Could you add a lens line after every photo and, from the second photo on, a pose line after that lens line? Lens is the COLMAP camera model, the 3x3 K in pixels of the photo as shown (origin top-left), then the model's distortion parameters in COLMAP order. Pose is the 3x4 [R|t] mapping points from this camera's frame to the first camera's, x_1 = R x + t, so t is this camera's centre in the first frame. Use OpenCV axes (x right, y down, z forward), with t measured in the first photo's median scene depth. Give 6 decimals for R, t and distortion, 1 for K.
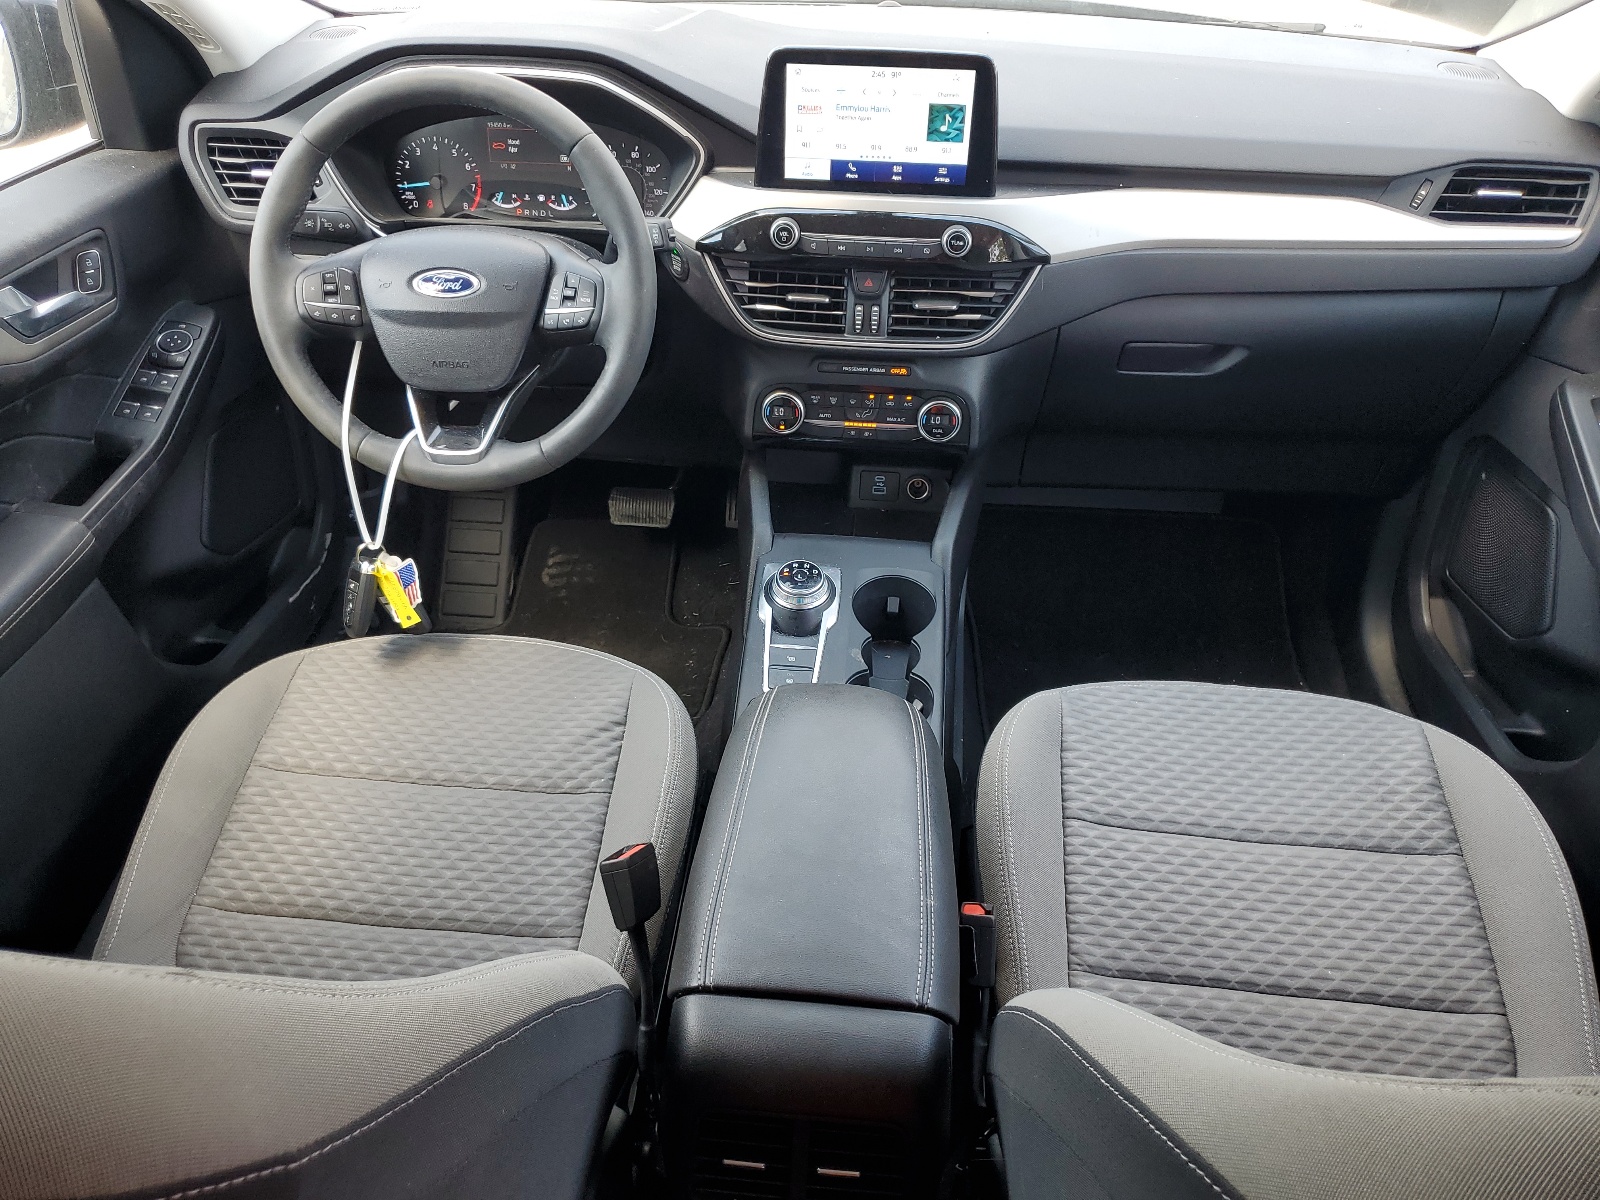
lens RADIAL K [[1295.5, 0, 804.9], [0, 1295.5, 603.5], [0, 0, 1]] dist [-0.006218, 0.025174]
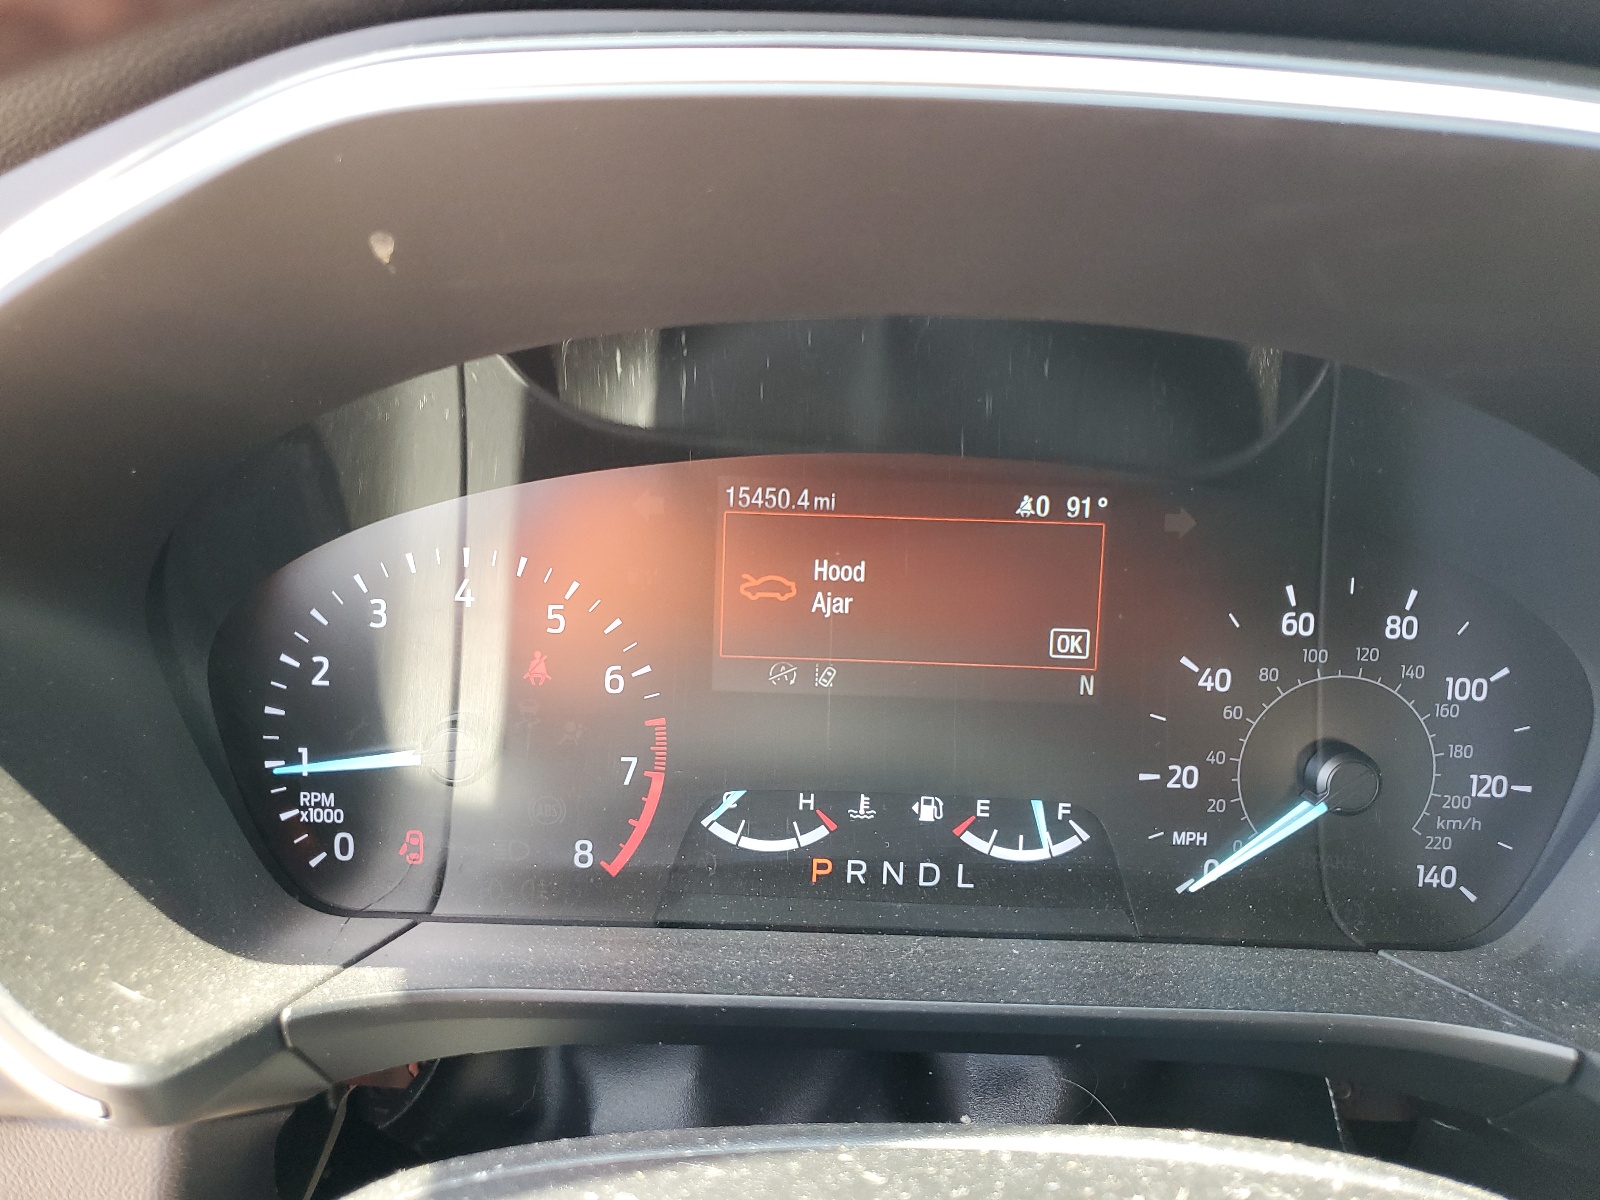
lens RADIAL K [[1295.5, 0, 804.9], [0, 1295.5, 603.5], [0, 0, 1]] dist [-0.006218, 0.025174]
pose [[0.994107, 0.001036, 0.108396, -0.268886], [0.035166, 0.942794, -0.331517, -0.295317], [-0.102539, 0.333375, 0.937202, 0.843999]]
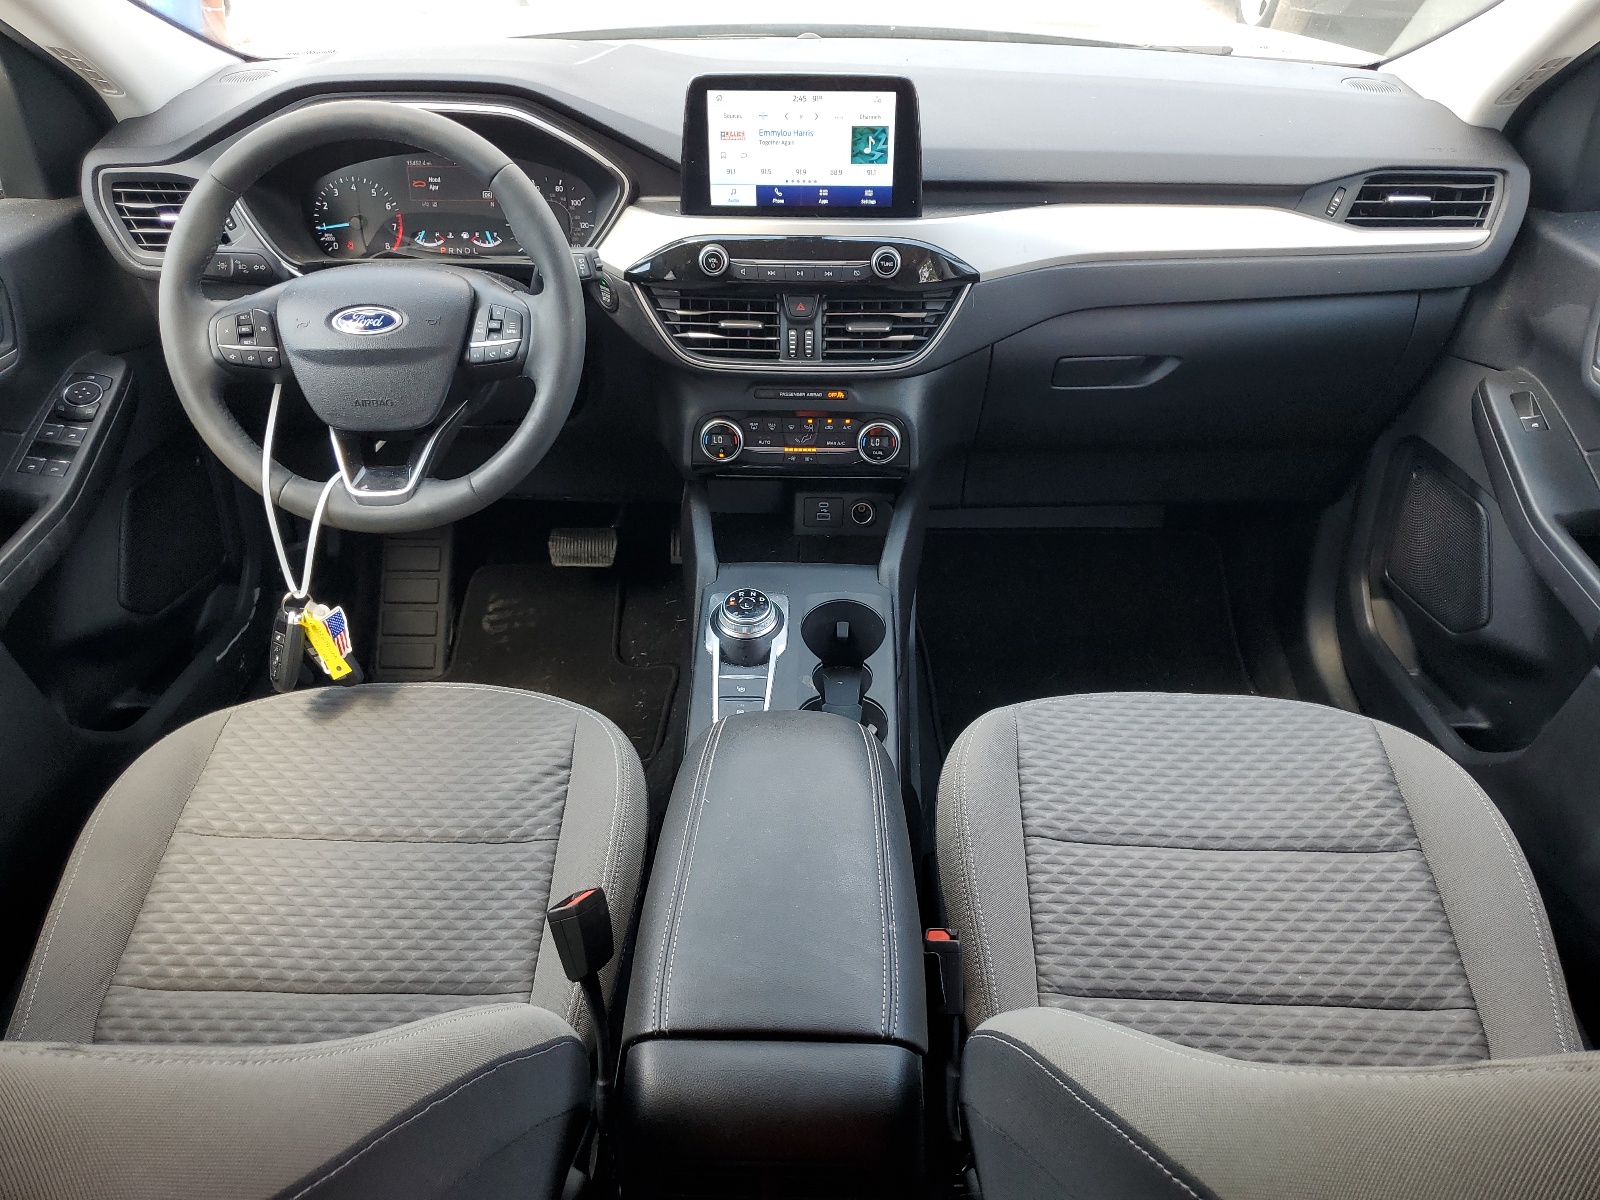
lens RADIAL K [[1277.8, 0, 837.5], [0, 1277.8, 595.3], [0, 0, 1]] dist [-0.041412, 0.087219]
pose [[0.997180, -0.046438, 0.058962, 0.009652], [0.049341, 0.997590, -0.048777, 0.022455], [-0.056554, 0.051549, 0.997068, 0.036527]]
